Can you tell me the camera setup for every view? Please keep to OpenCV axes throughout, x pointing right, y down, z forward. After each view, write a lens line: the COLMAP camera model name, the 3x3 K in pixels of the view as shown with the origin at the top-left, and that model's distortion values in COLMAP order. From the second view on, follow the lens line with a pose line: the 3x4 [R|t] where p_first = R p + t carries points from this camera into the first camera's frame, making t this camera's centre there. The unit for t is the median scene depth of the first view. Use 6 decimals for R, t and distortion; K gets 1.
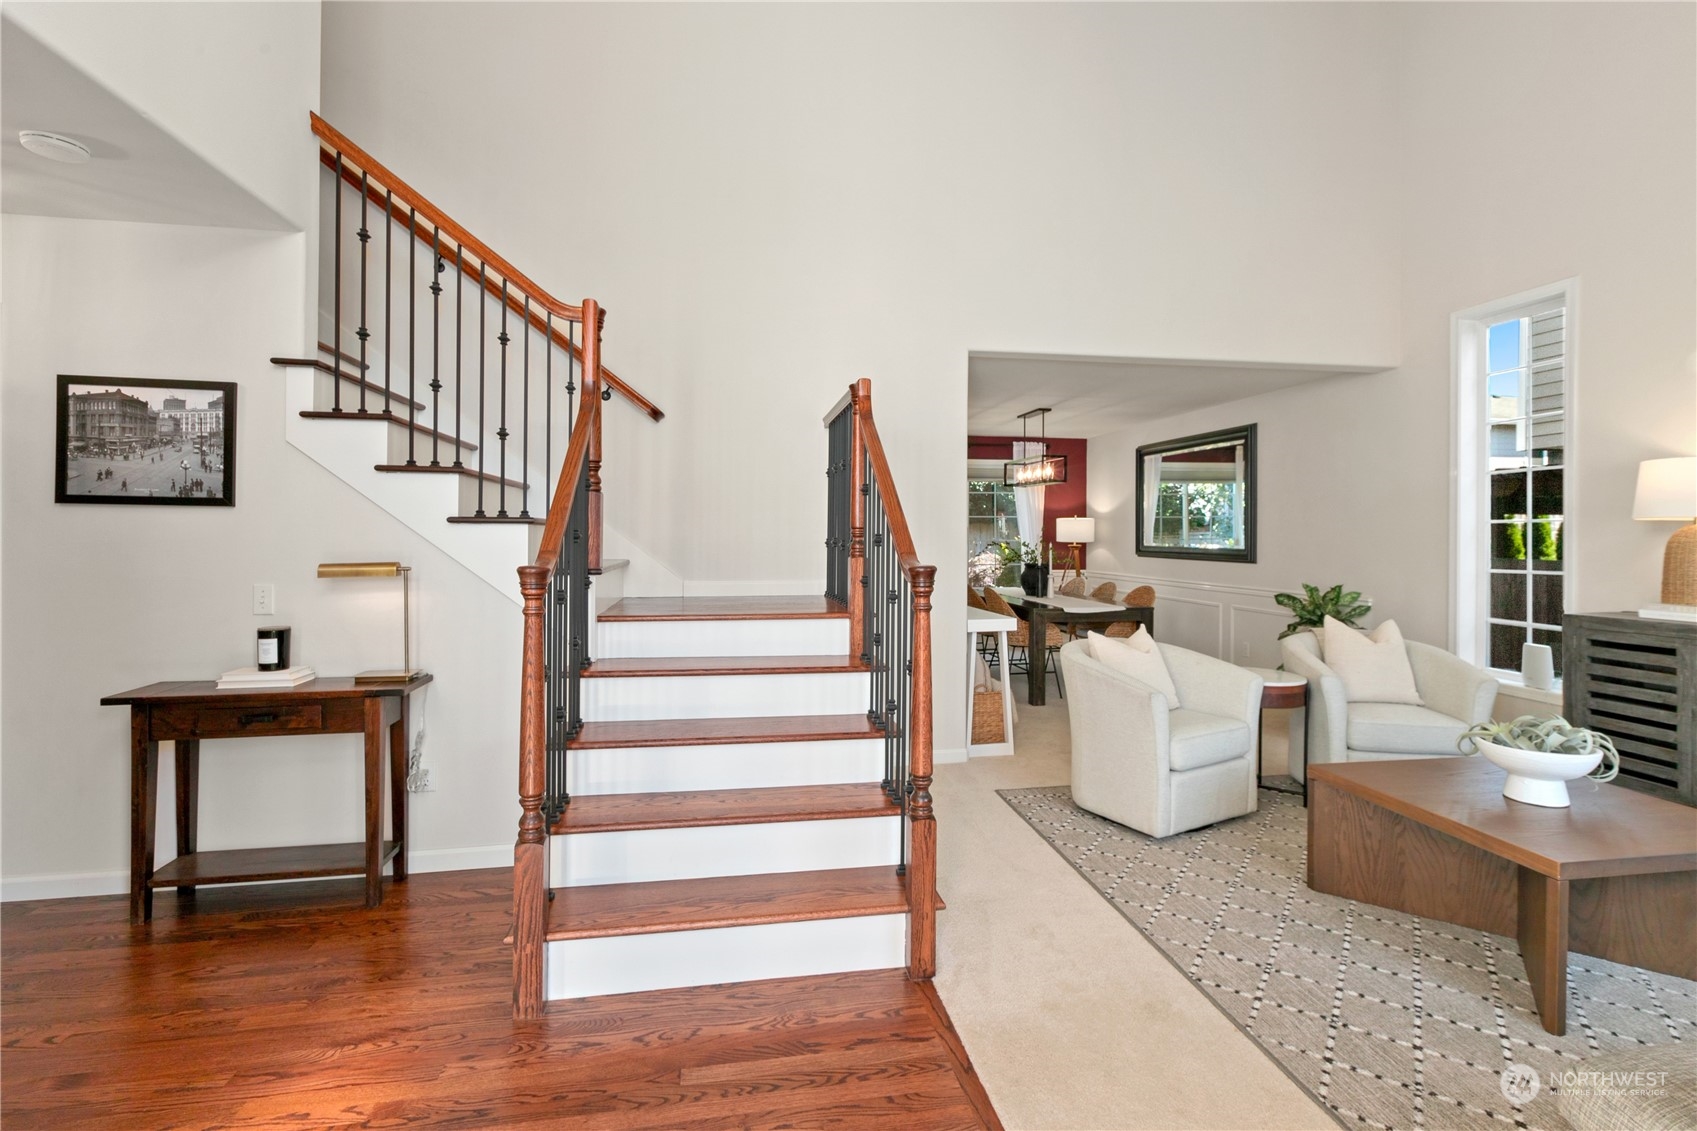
lens RADIAL K [[774.2, 0, 841.0], [0, 774.2, 537.0], [0, 0, 1]] dist [0.000385, -0.001276]
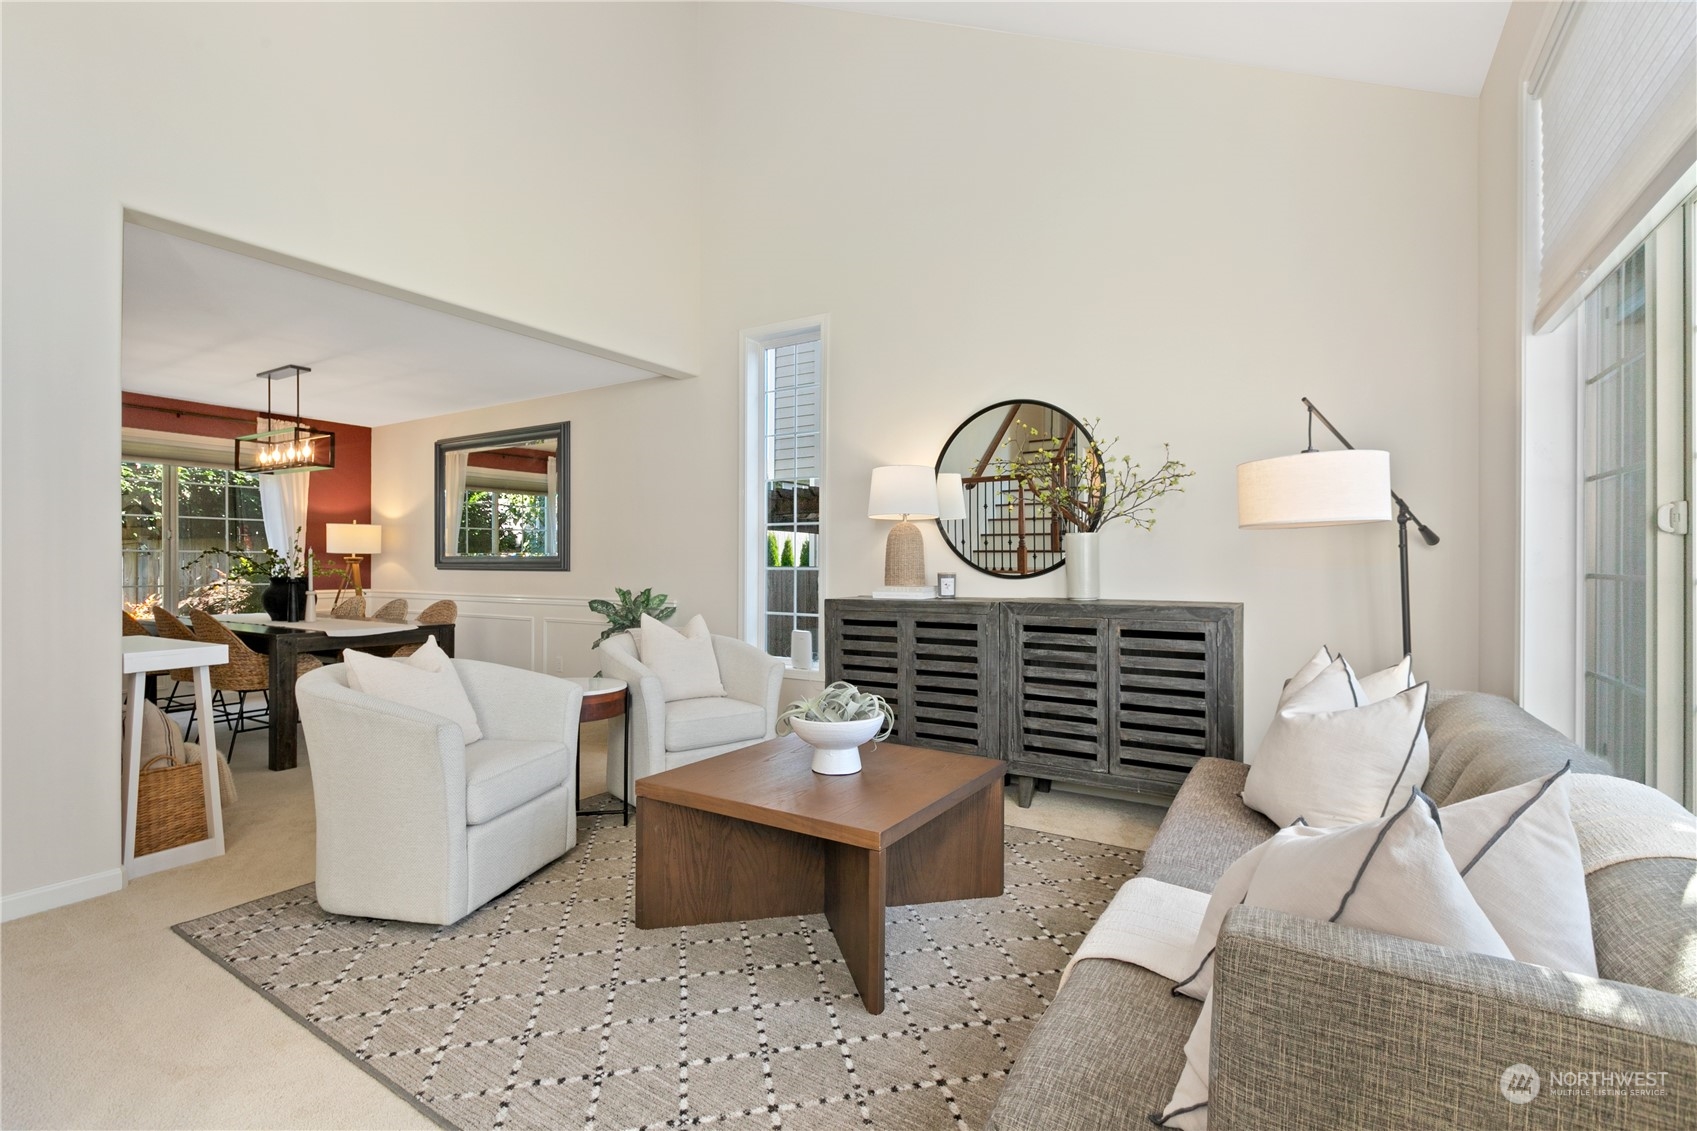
lens RADIAL K [[774.2, 0, 856.6], [0, 774.2, 574.0], [0, 0, 1]] dist [0.000385, -0.001276]
pose [[0.658246, -0.008757, 0.752752, 0.122045], [0.001912, 0.999949, 0.009960, 0.058086], [-0.752801, -0.005117, 0.658229, 0.248062]]
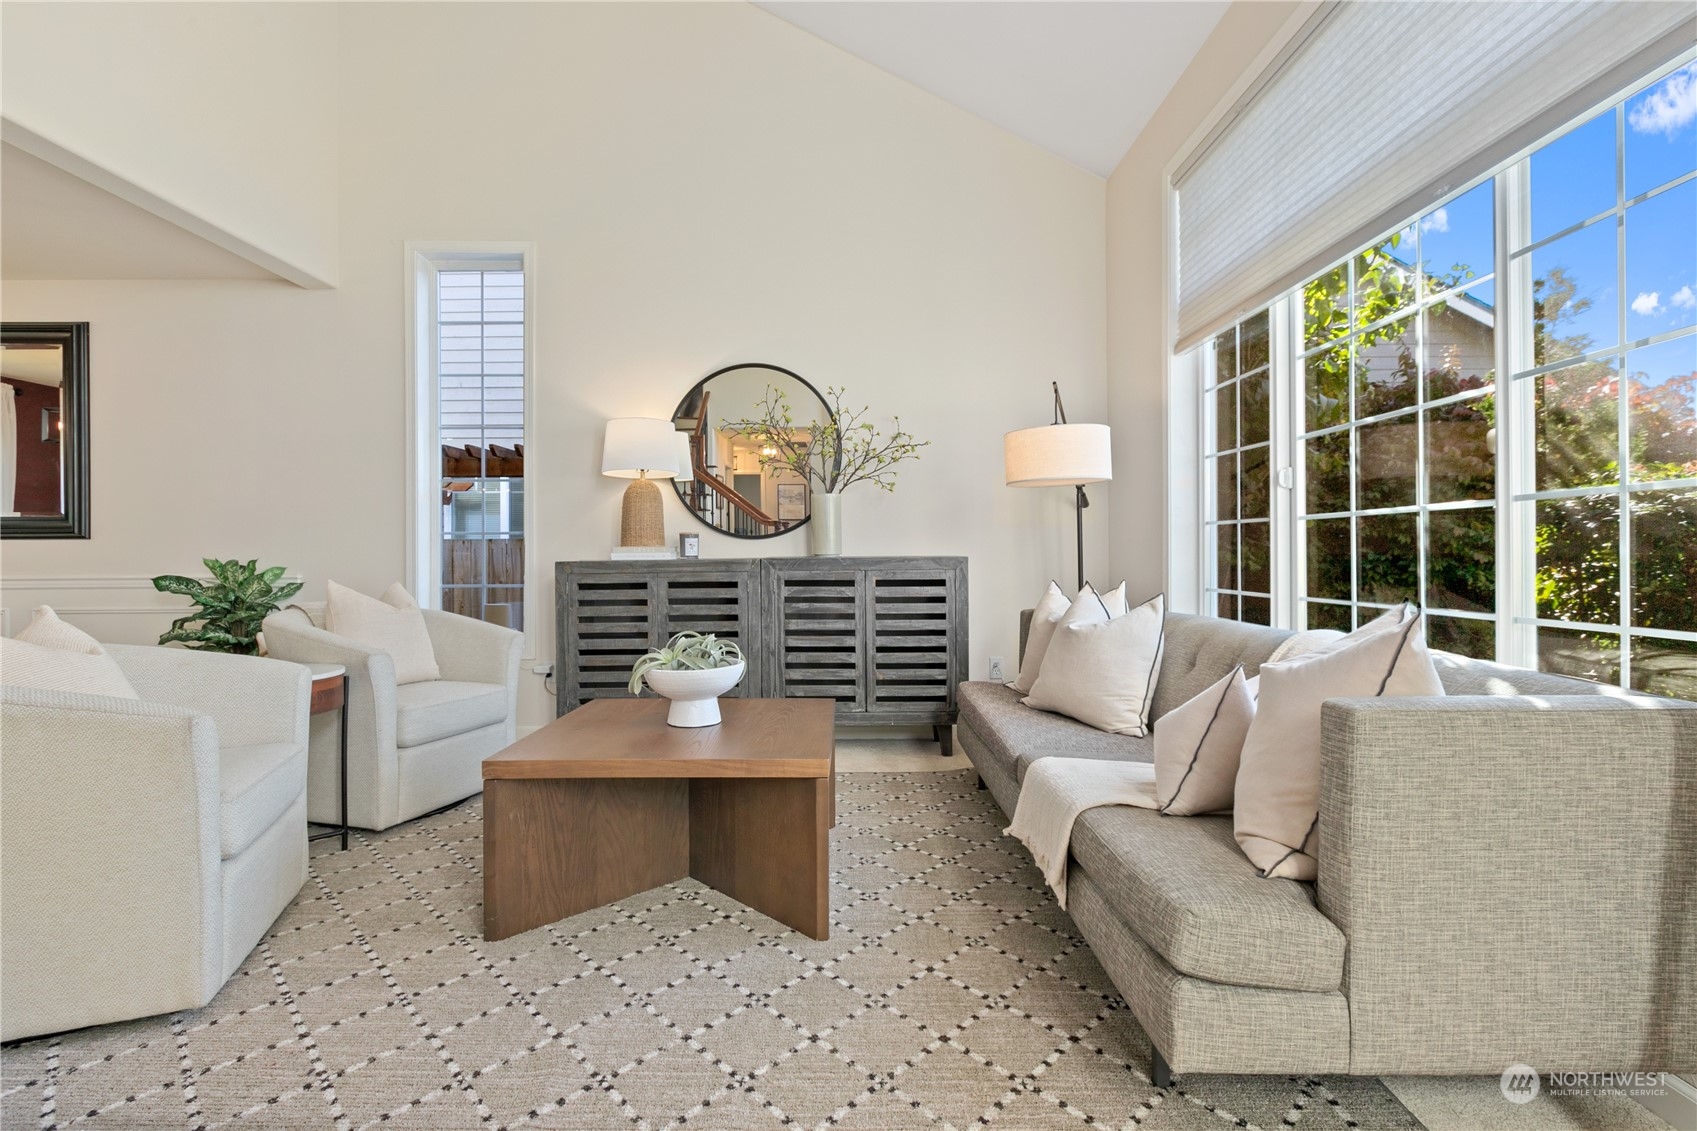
lens RADIAL K [[774.2, 0, 876.7], [0, 774.2, 562.9], [0, 0, 1]] dist [0.000385, -0.001276]
pose [[0.153627, -0.016155, 0.987997, -0.007009], [0.009954, 0.999841, 0.014801, 0.103082], [-0.988079, 0.007560, 0.153764, 0.498290]]
